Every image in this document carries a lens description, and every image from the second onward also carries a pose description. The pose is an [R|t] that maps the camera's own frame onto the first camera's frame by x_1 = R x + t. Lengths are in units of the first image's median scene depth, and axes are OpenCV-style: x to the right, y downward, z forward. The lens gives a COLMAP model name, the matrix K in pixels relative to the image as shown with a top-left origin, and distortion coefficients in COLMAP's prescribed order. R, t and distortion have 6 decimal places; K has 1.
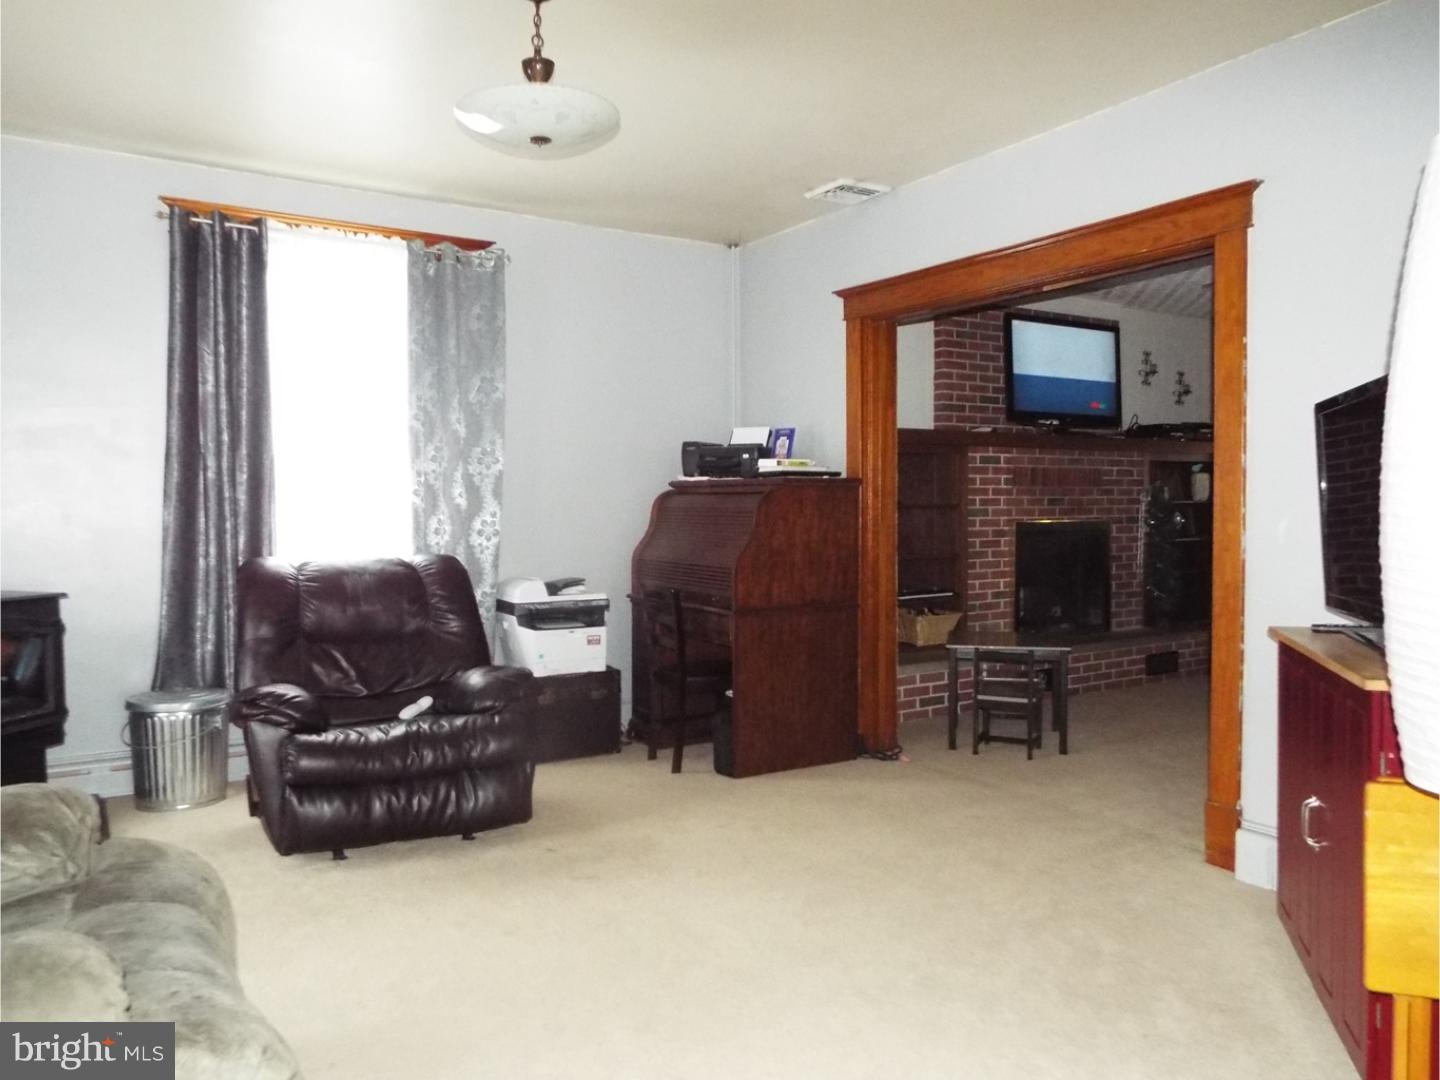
lens RADIAL K [[1046.9, 0, 728.4], [0, 1046.9, 556.4], [0, 0, 1]] dist [-0.017241, 0.005384]
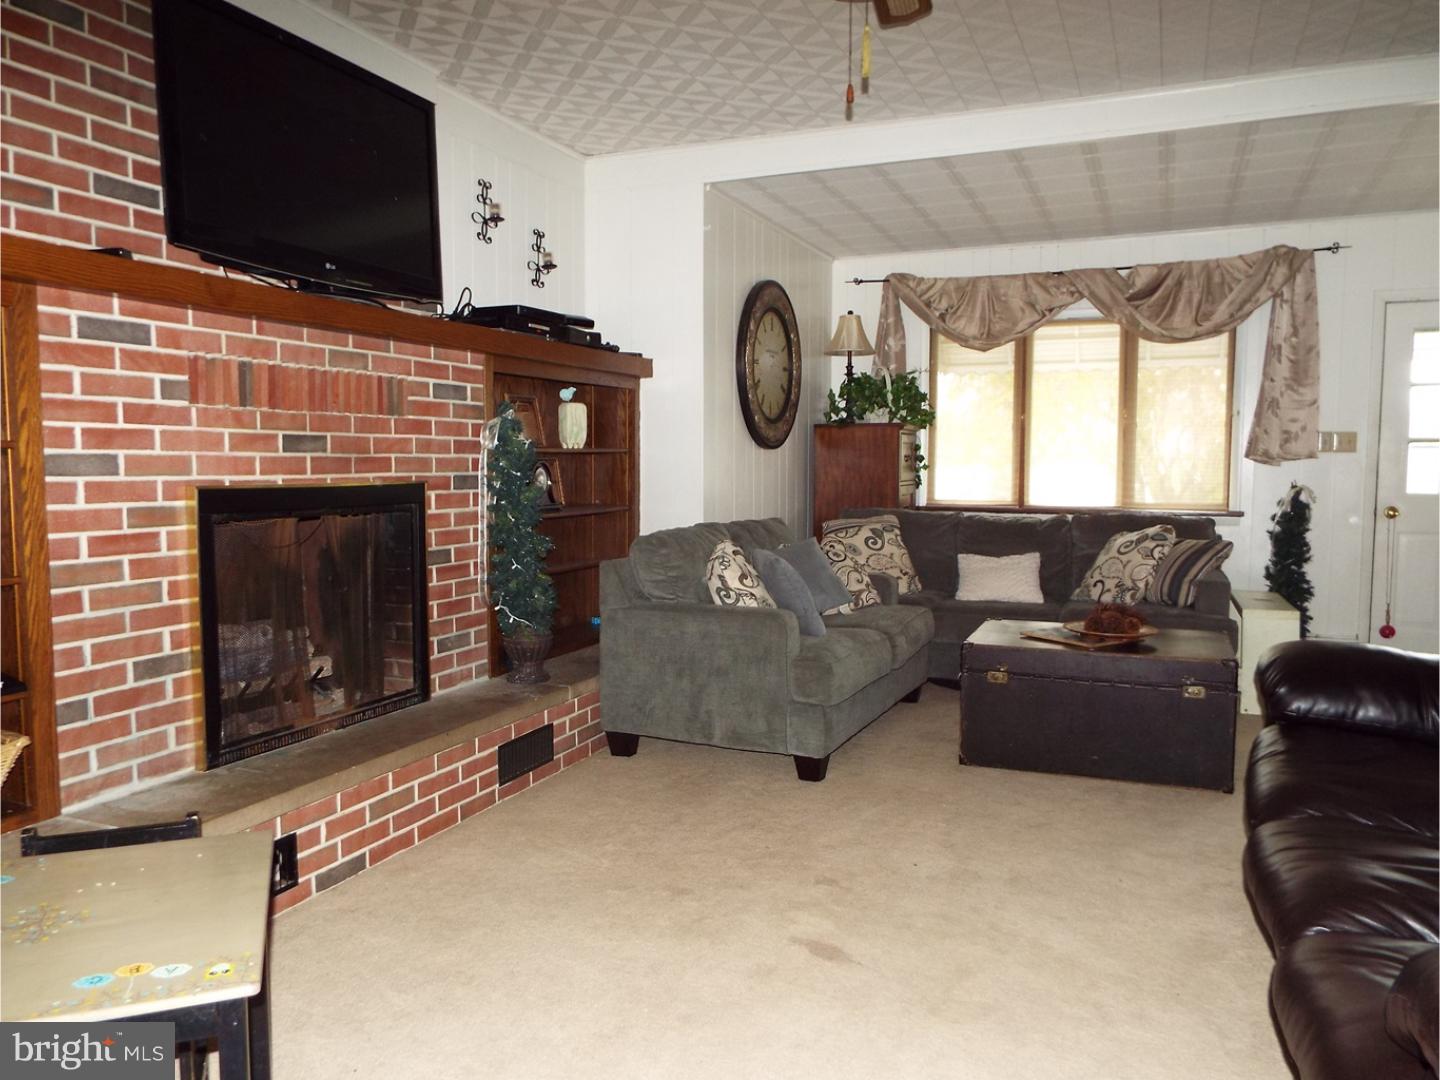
lens RADIAL K [[1046.9, 0, 728.4], [0, 1046.9, 556.4], [0, 0, 1]] dist [-0.017241, 0.005384]
pose [[0.816325, -0.038666, 0.576297, 0.194180], [0.012891, 0.998728, 0.048748, -0.021899], [-0.577449, -0.032366, 0.815785, 0.504334]]
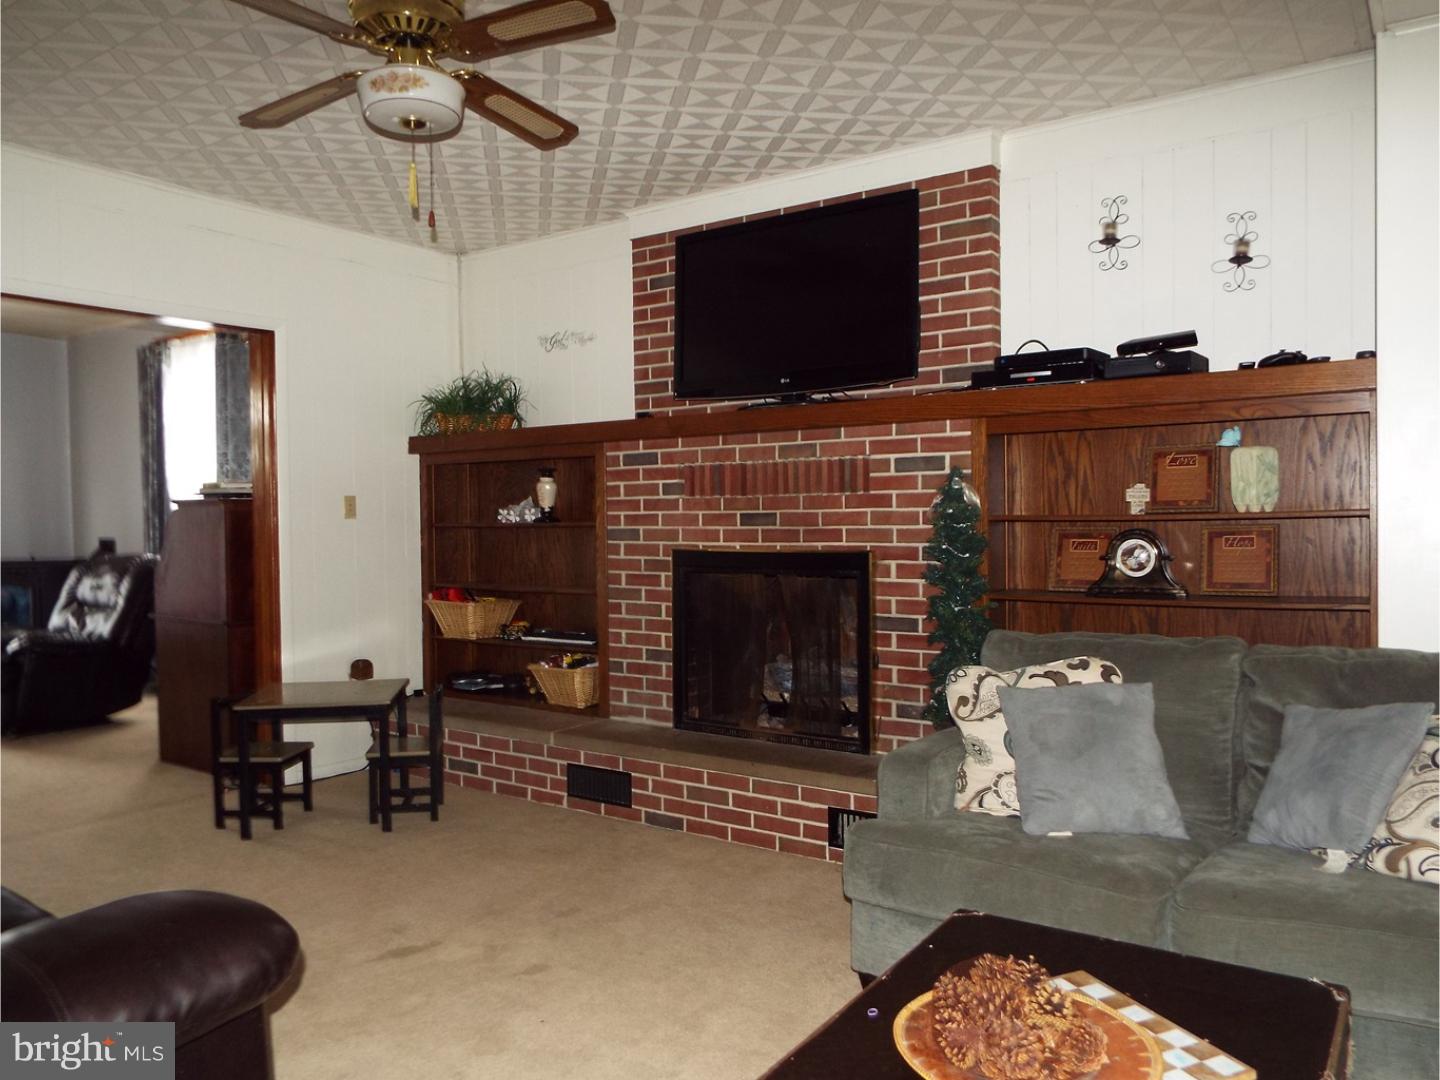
lens RADIAL K [[1046.9, 0, 728.4], [0, 1046.9, 556.4], [0, 0, 1]] dist [-0.017241, 0.005384]
pose [[0.399162, 0.043617, -0.915842, 0.845207], [-0.031356, 0.998933, 0.033908, -0.049110], [0.916344, 0.015182, 0.400104, 0.718154]]
